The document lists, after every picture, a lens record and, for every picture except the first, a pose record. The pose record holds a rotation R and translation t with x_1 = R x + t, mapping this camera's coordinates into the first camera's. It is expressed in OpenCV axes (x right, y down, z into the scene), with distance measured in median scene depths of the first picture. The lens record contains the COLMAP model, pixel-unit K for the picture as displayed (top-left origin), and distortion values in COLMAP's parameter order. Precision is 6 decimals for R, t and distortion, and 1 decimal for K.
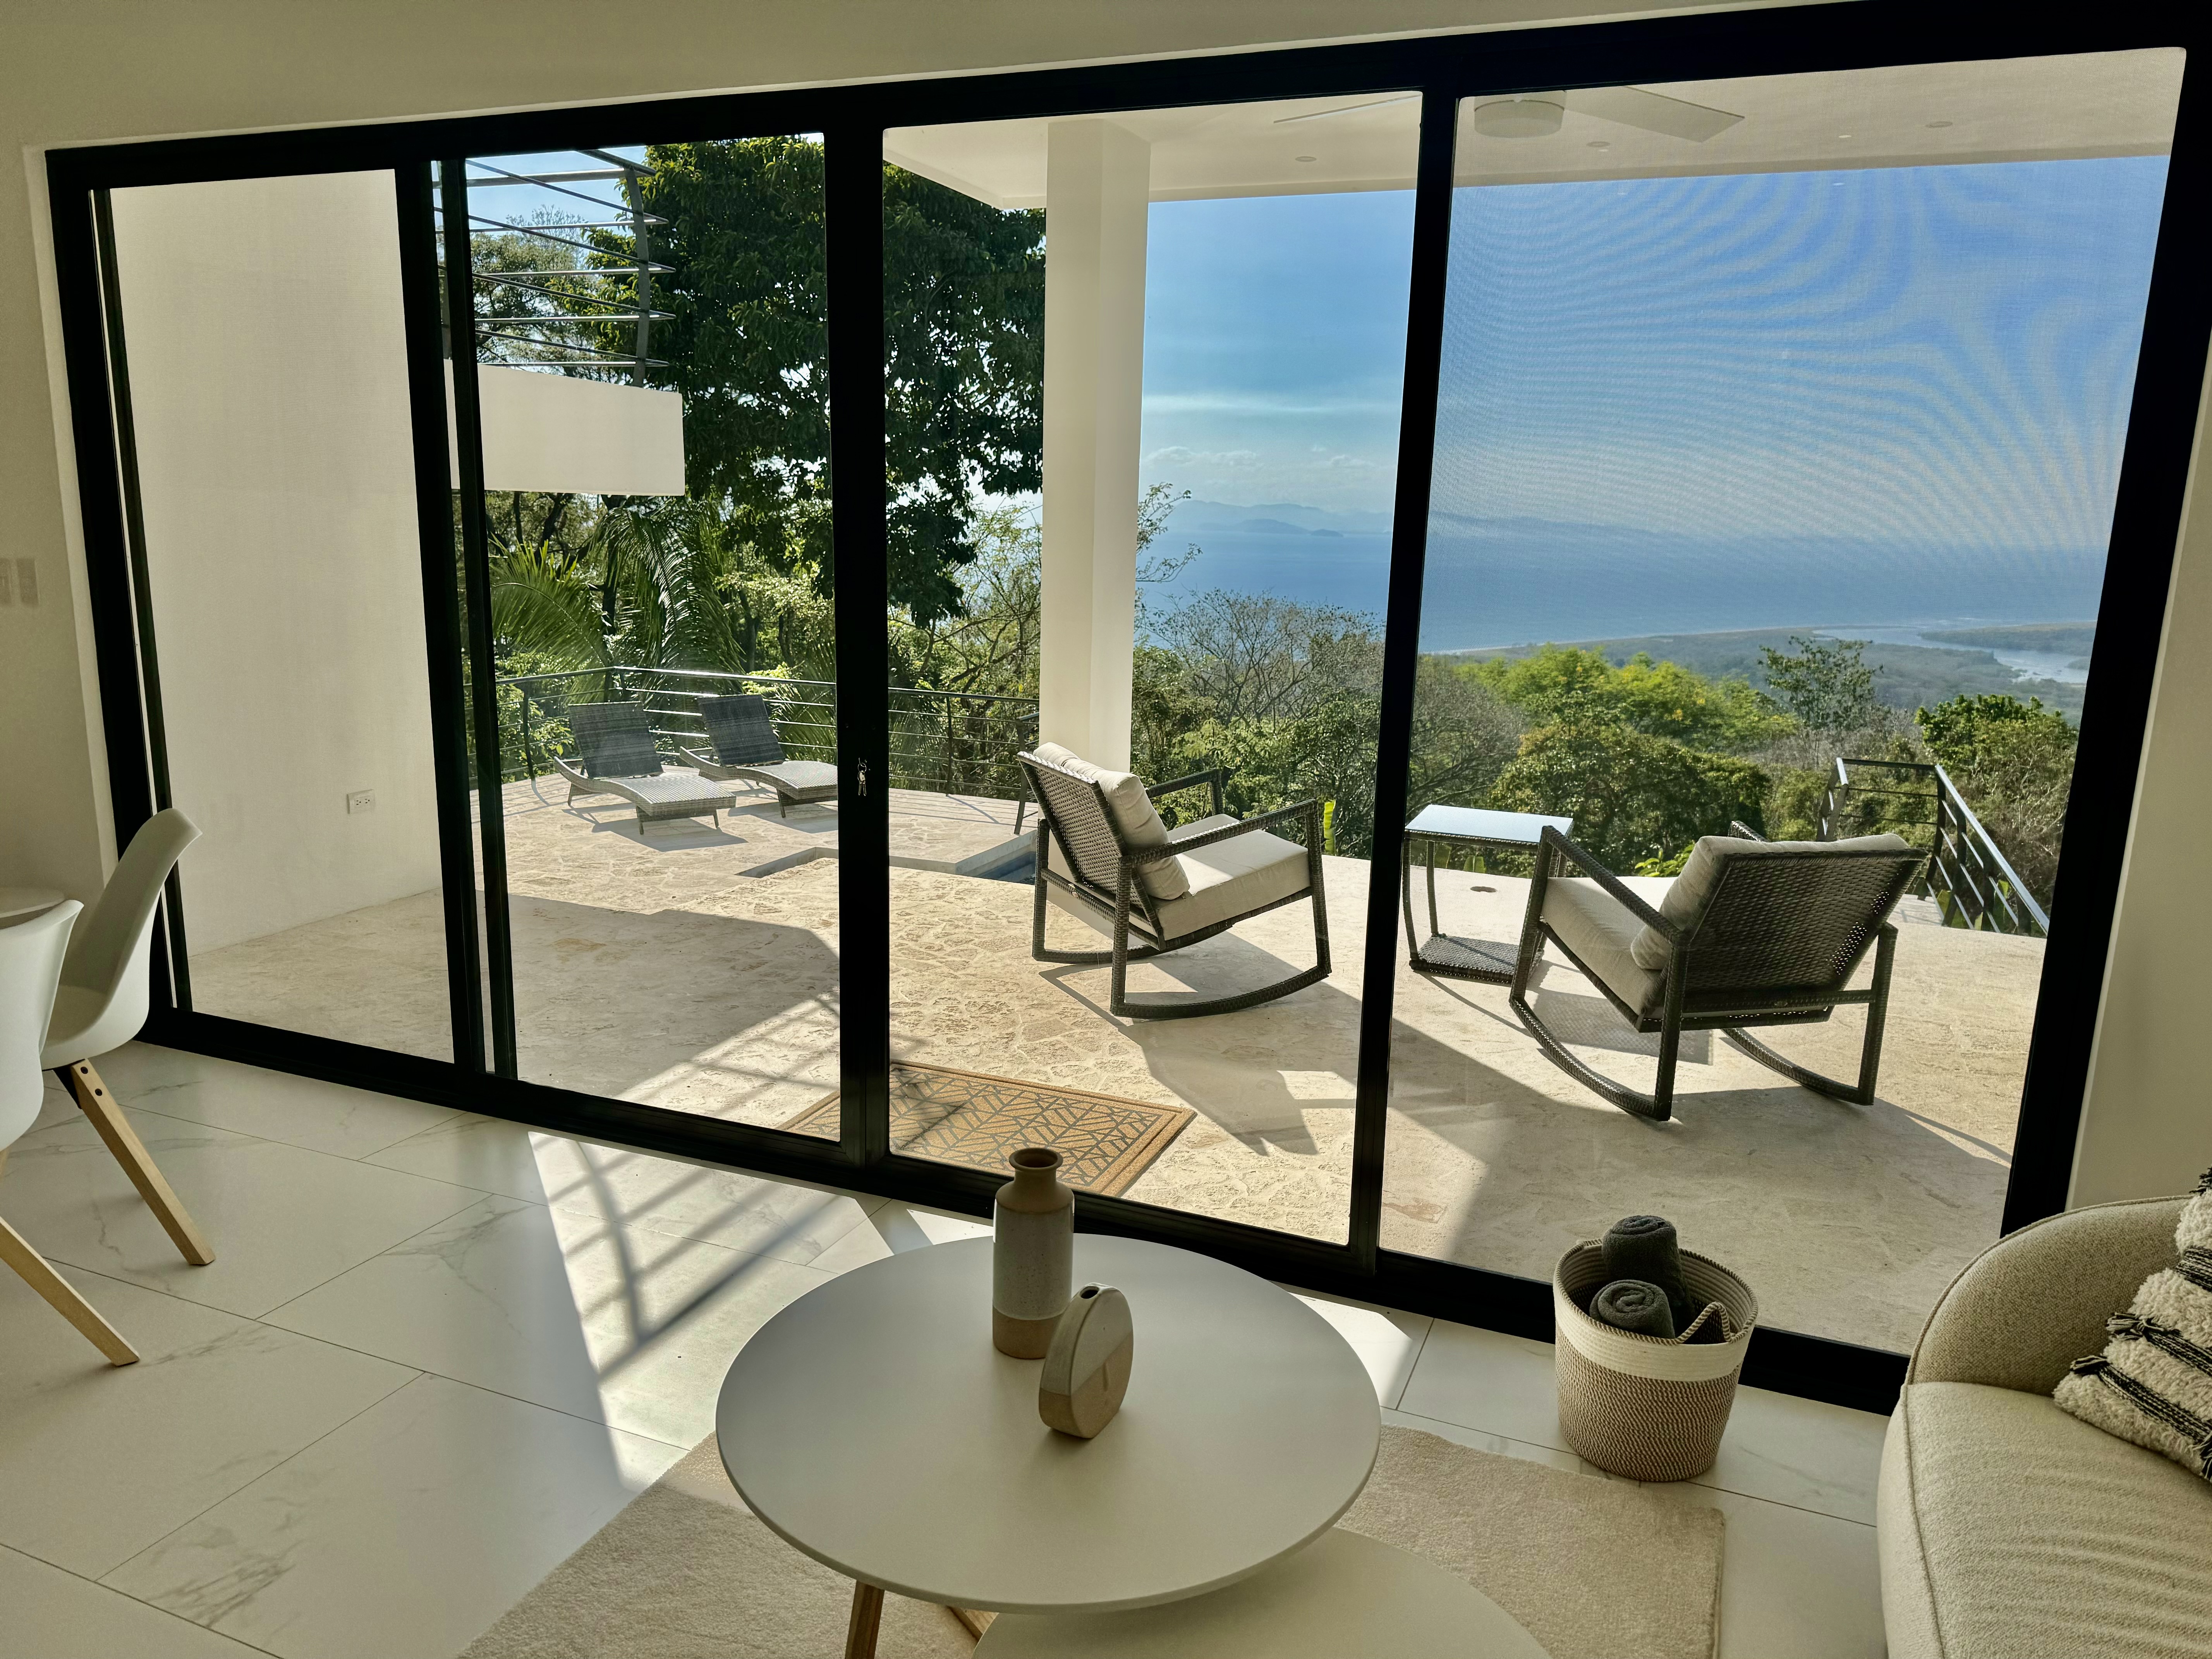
lens RADIAL K [[1548.2, 0, 1106.0], [0, 1548.2, 829.5], [0, 0, 1]] dist [0.193699, -0.236425]
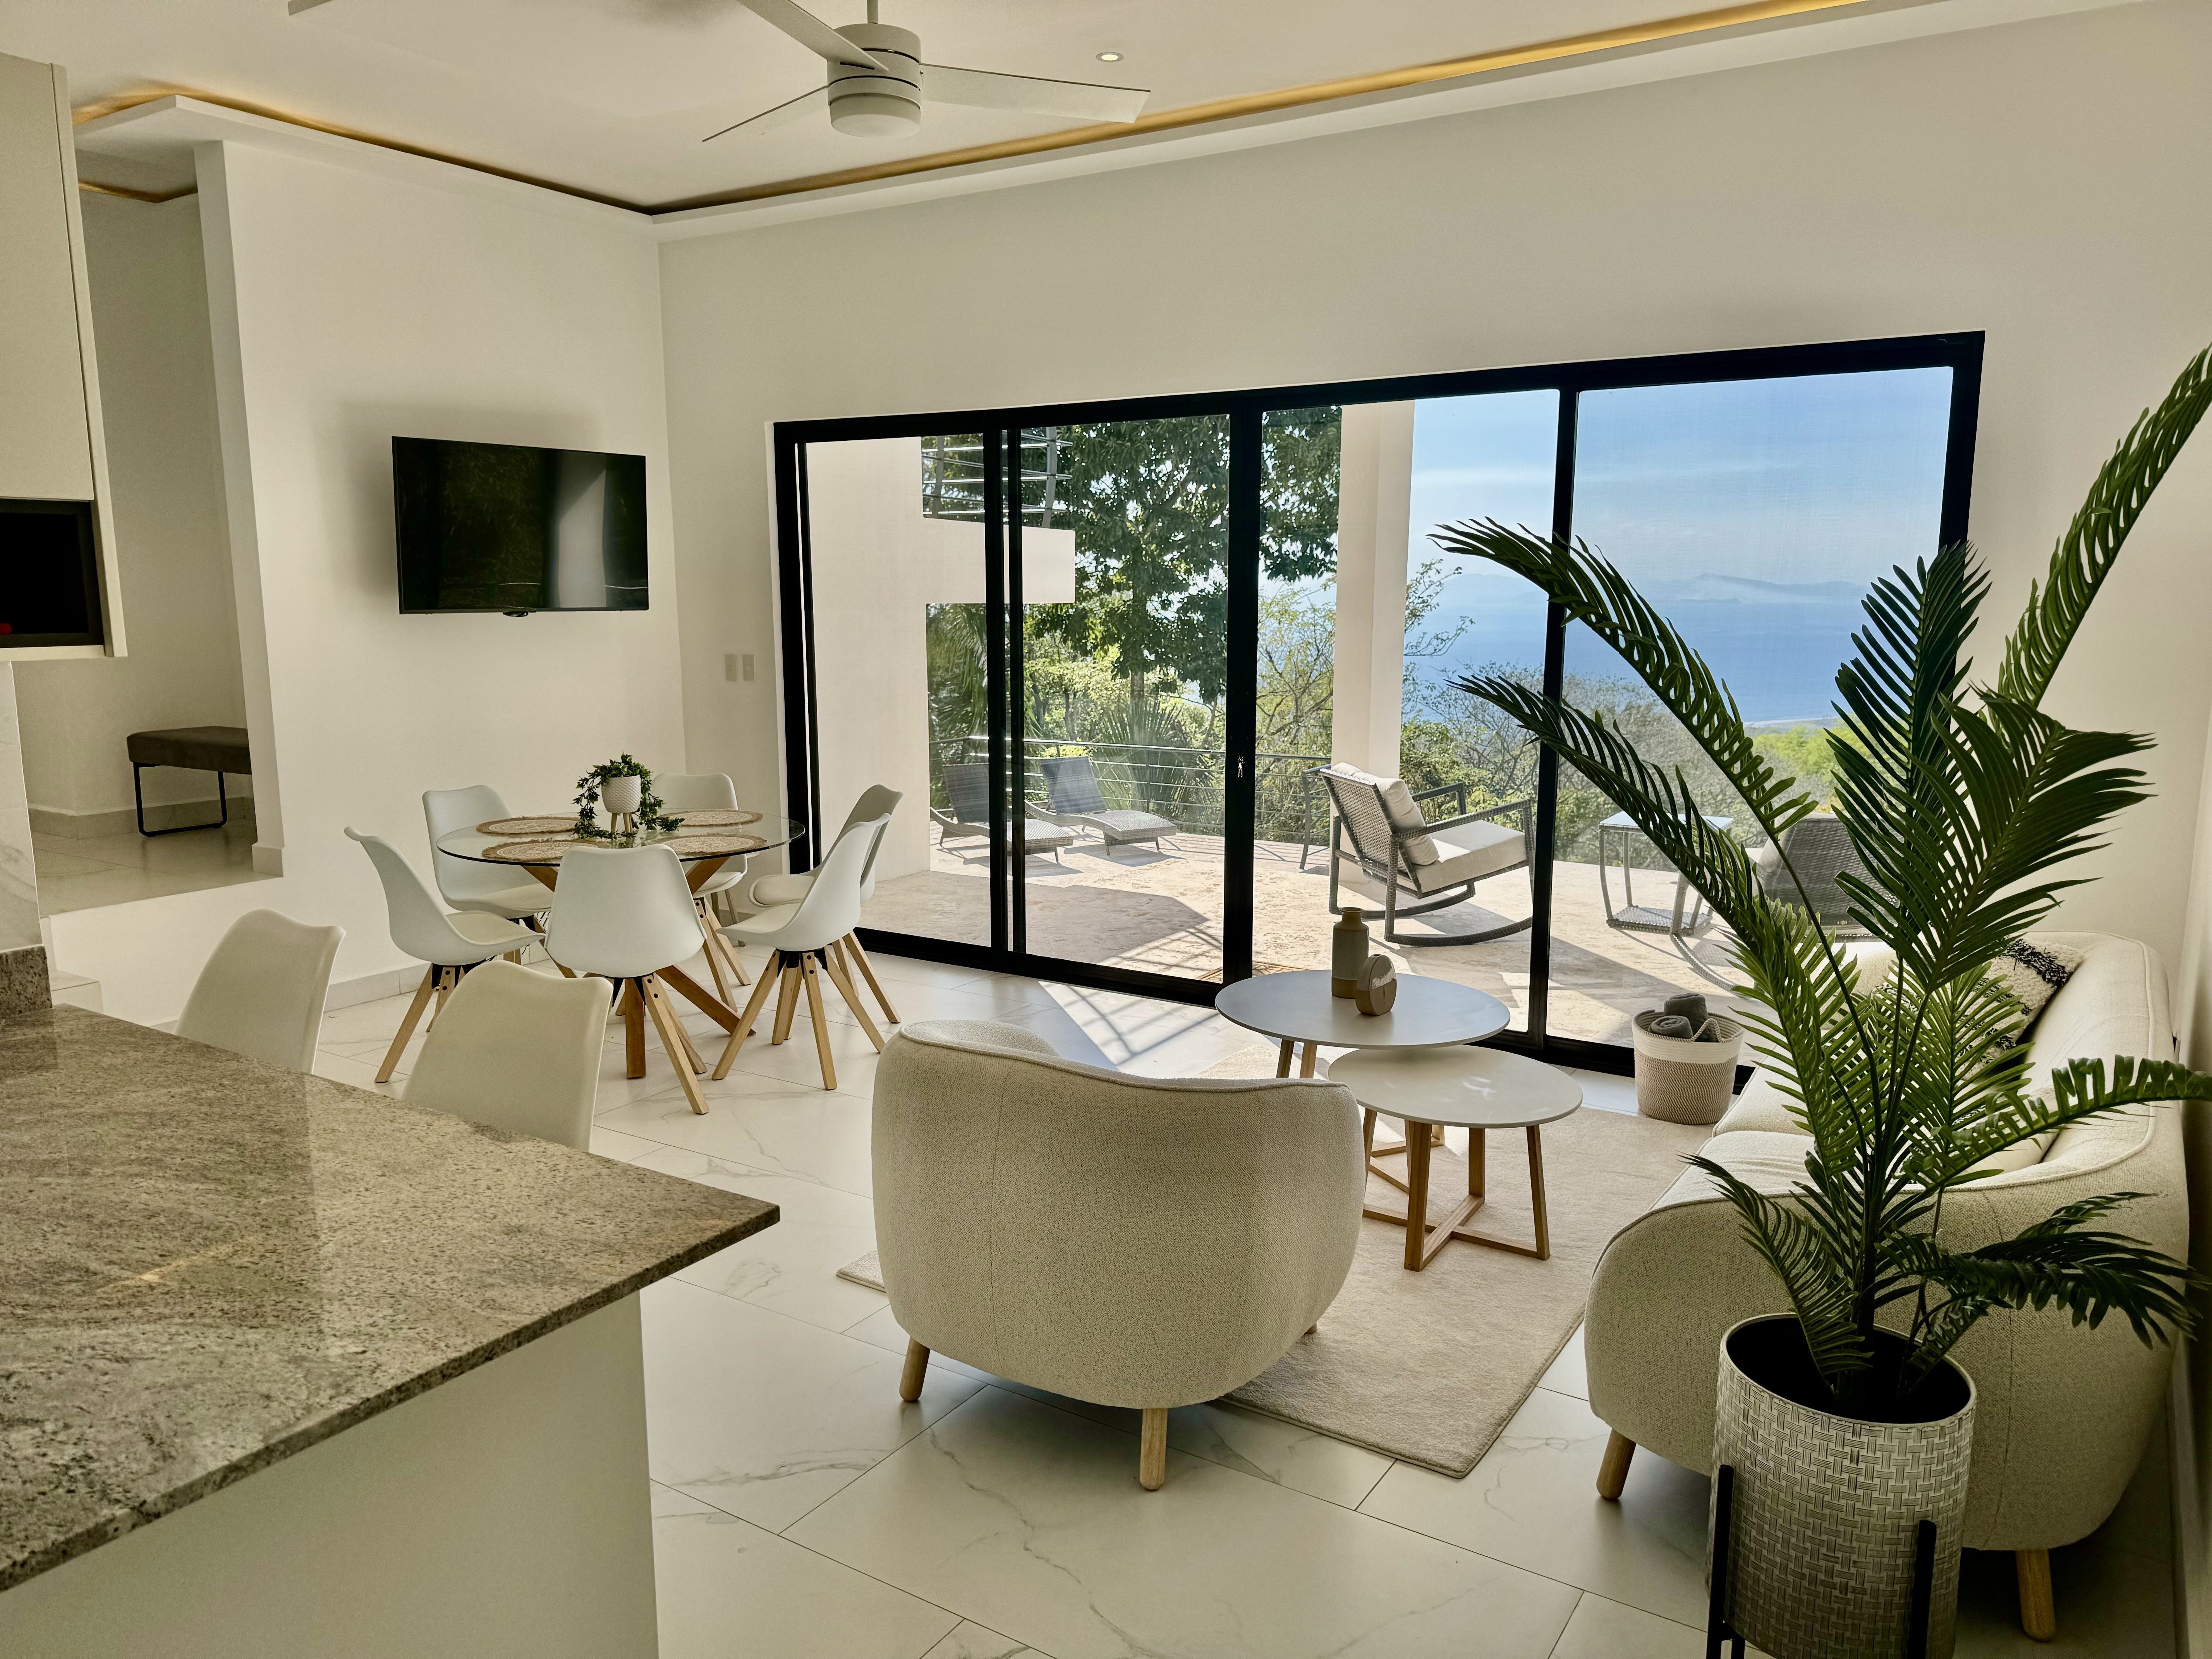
lens RADIAL K [[1548.2, 0, 1106.0], [0, 1548.2, 829.5], [0, 0, 1]] dist [0.193699, -0.236425]
pose [[0.985157, 0.001023, -0.171652, -0.003000], [-0.009635, 0.998735, -0.049346, 0.073717], [0.171384, 0.050268, 0.983921, -0.438315]]
